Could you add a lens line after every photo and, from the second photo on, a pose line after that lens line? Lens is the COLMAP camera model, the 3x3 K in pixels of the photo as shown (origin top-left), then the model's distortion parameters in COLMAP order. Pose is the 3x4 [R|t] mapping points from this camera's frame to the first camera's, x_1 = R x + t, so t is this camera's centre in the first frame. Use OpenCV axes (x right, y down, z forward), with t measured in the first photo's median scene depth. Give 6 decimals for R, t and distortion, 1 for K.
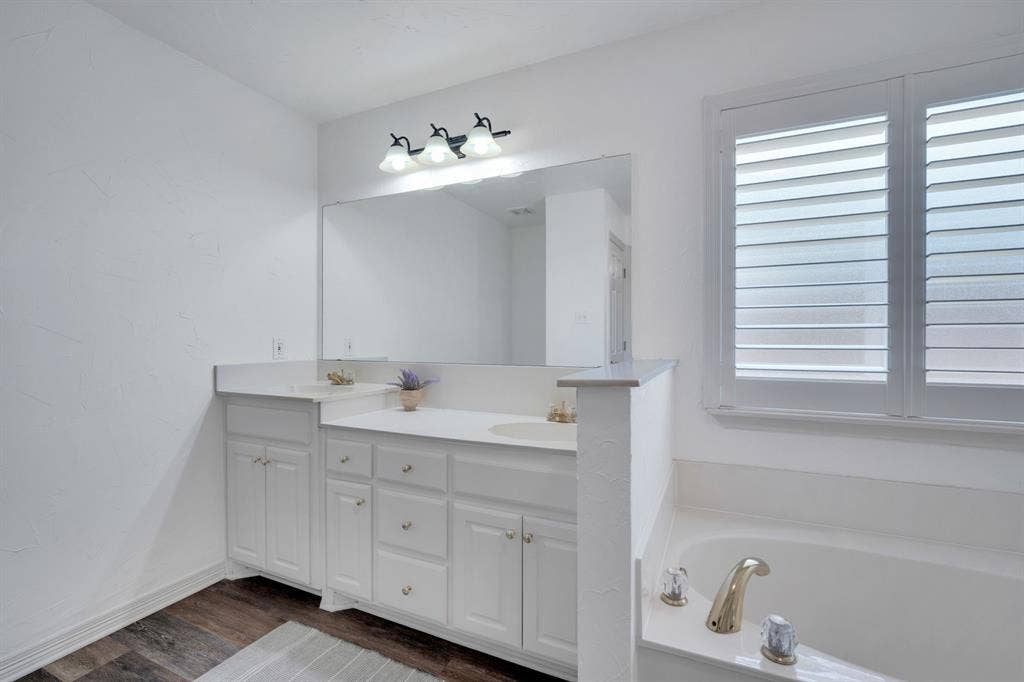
lens RADIAL K [[451.0, 0, 510.8], [0, 451.0, 340.1], [0, 0, 1]] dist [-0.014083, 0.002147]
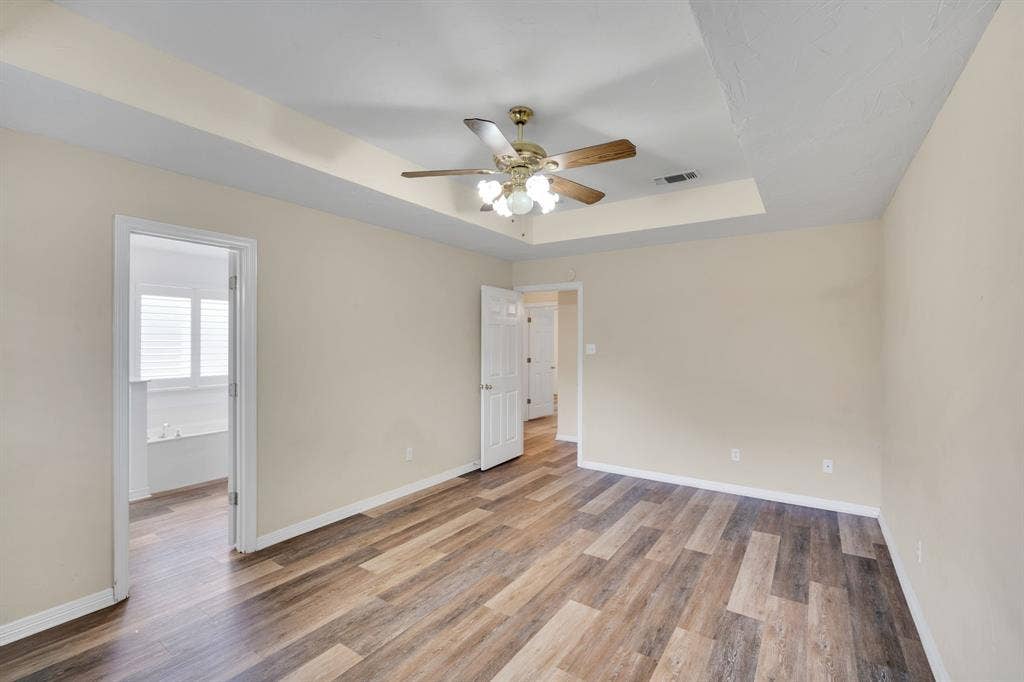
lens RADIAL K [[451.0, 0, 512.9], [0, 451.0, 339.8], [0, 0, 1]] dist [-0.014083, 0.002147]
pose [[0.154915, 0.003378, 0.987922, -1.840028], [-0.005924, 0.999979, -0.002490, -0.167677], [-0.987910, -0.005466, 0.154932, -1.675394]]
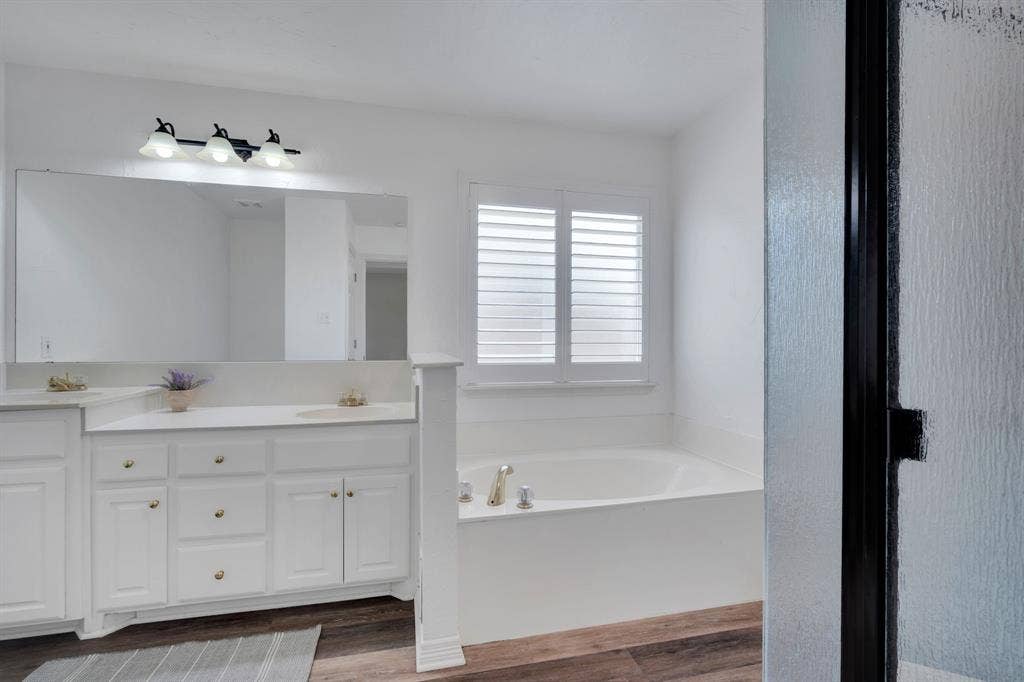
lens RADIAL K [[451.0, 0, 511.5], [0, 451.0, 340.7], [0, 0, 1]] dist [-0.014083, 0.002147]
pose [[0.783056, -0.000758, 0.621951, -0.330502], [-0.001884, 0.999992, 0.003590, 0.000622], [-0.621948, -0.003983, 0.783048, -0.236533]]
